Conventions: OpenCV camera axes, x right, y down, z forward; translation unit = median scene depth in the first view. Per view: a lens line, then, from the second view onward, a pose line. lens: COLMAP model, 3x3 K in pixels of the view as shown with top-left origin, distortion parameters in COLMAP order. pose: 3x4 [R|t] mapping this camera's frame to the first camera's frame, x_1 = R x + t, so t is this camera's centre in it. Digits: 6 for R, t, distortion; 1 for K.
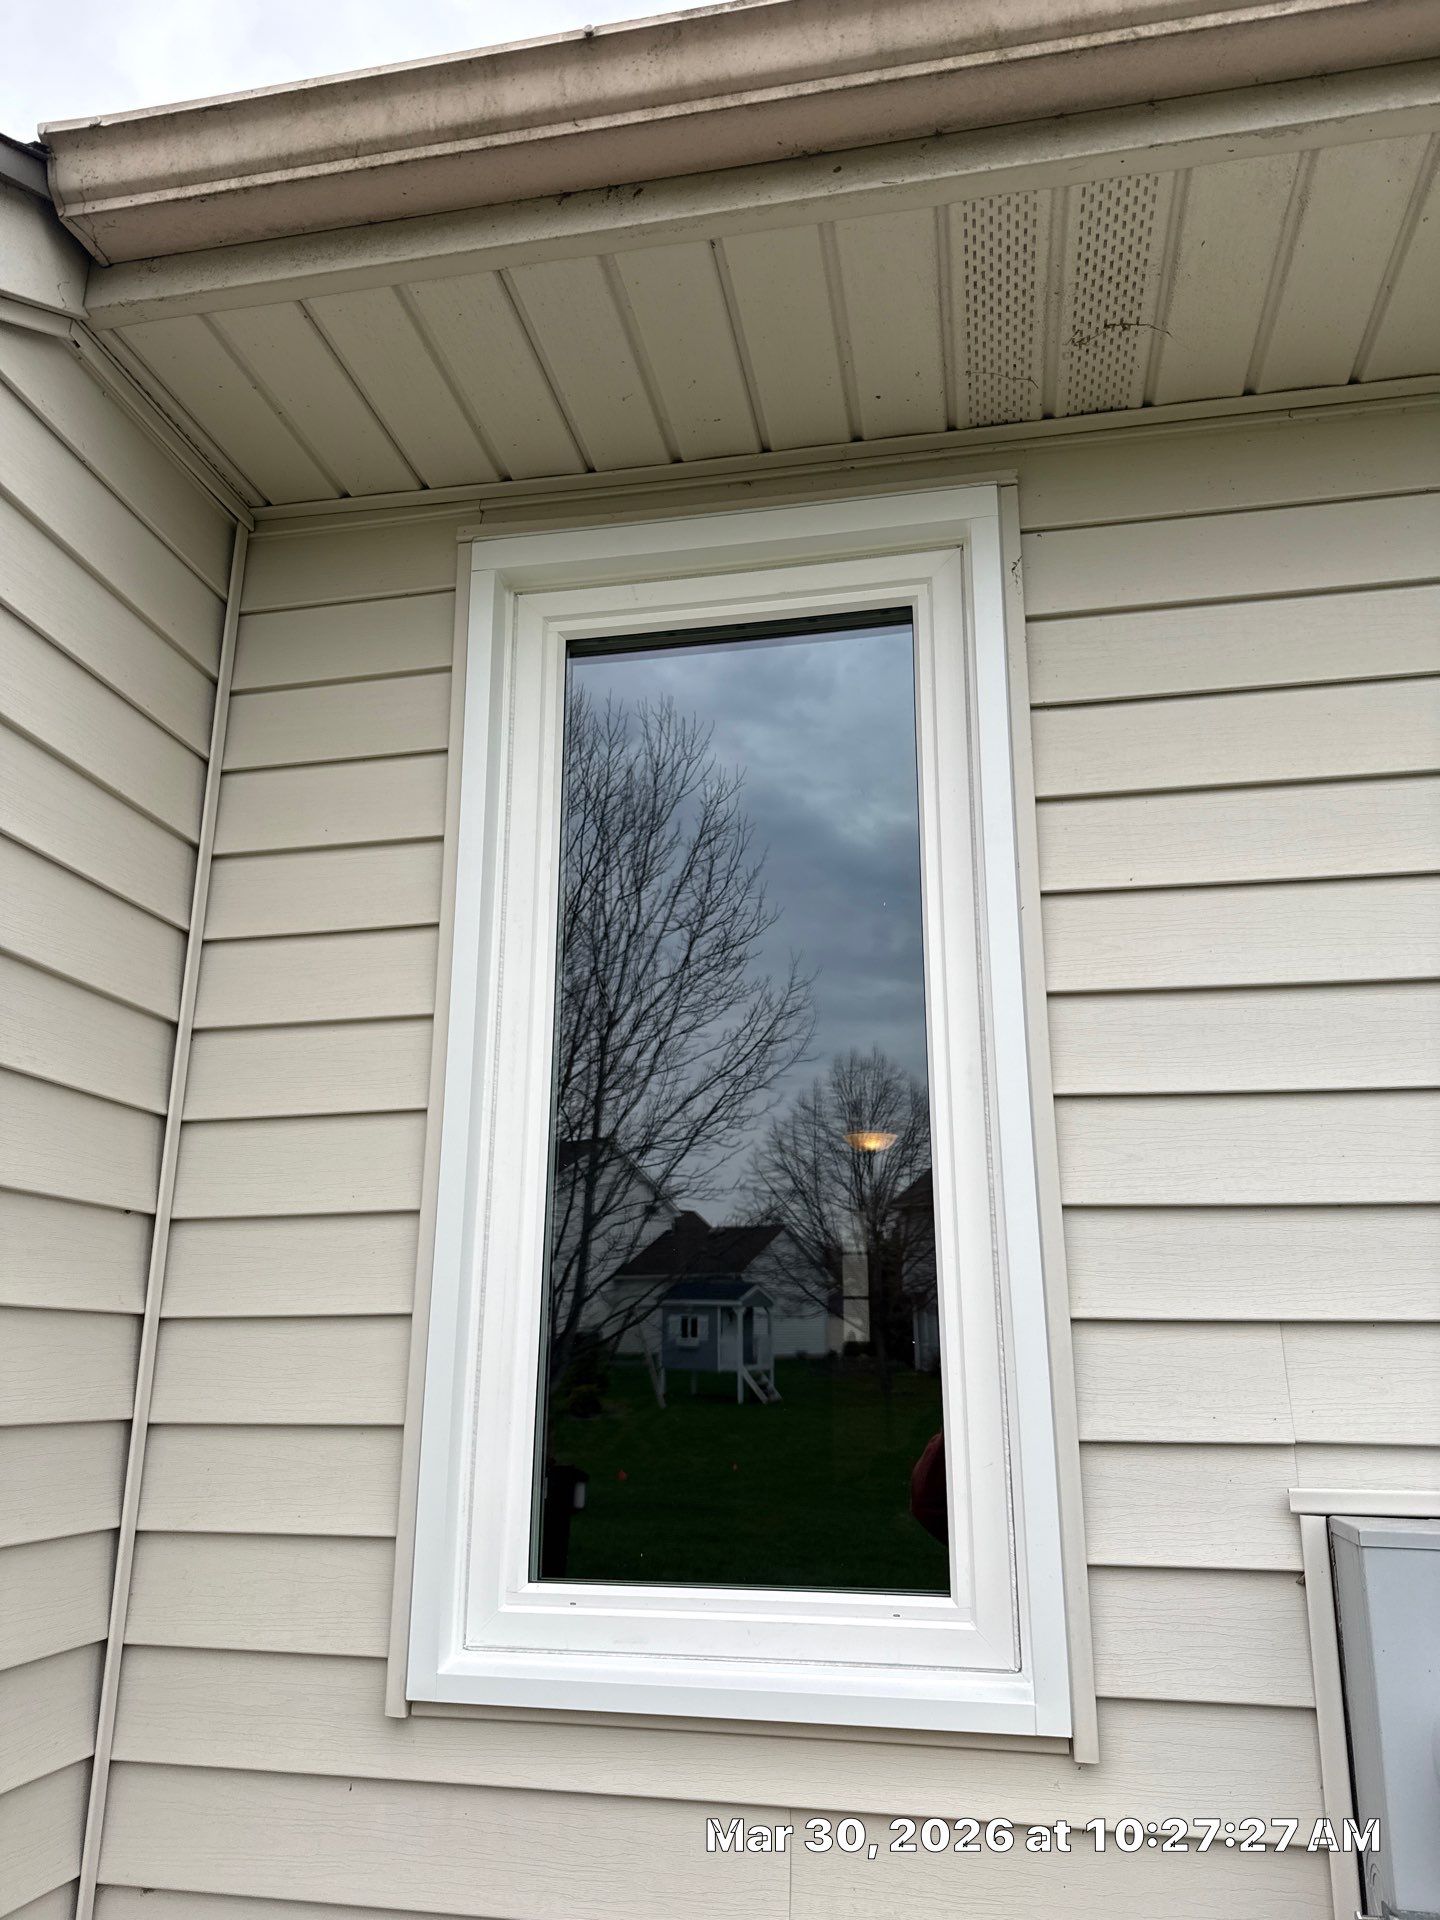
lens RADIAL K [[1406.9, 0, 709.1], [0, 1406.9, 953.4], [0, 0, 1]] dist [-0.000703, -0.017063]
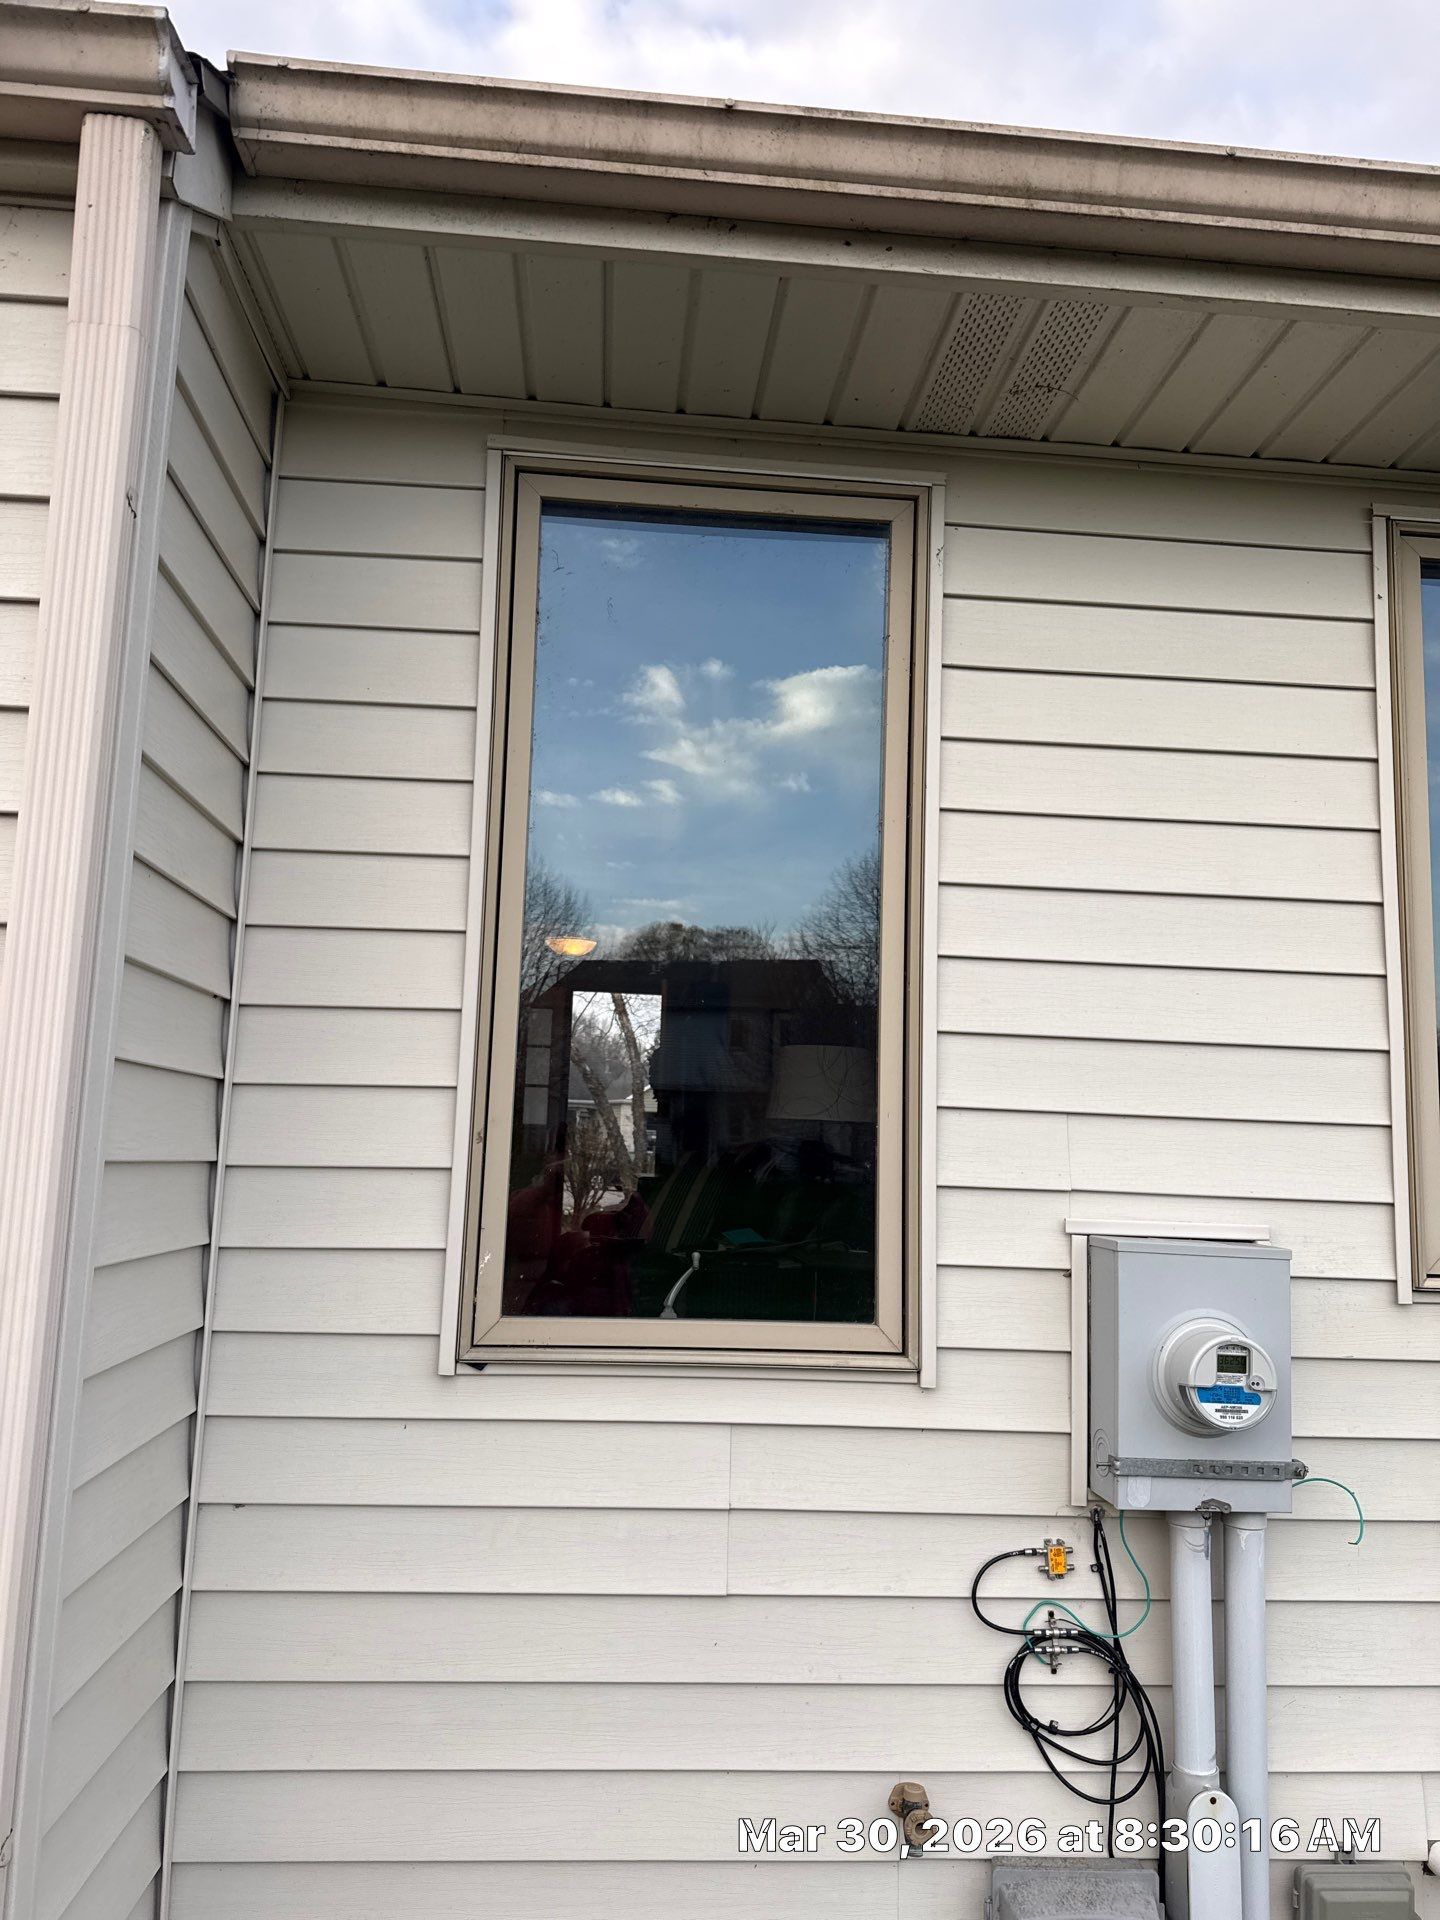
lens RADIAL K [[1406.9, 0, 722.0], [0, 1406.9, 968.0], [0, 0, 1]] dist [-0.000703, -0.017063]
pose [[0.959251, 0.061403, 0.275803, -0.372690], [-0.103257, 0.984769, 0.139887, -0.064037], [-0.263013, -0.162665, 0.950981, -0.309552]]
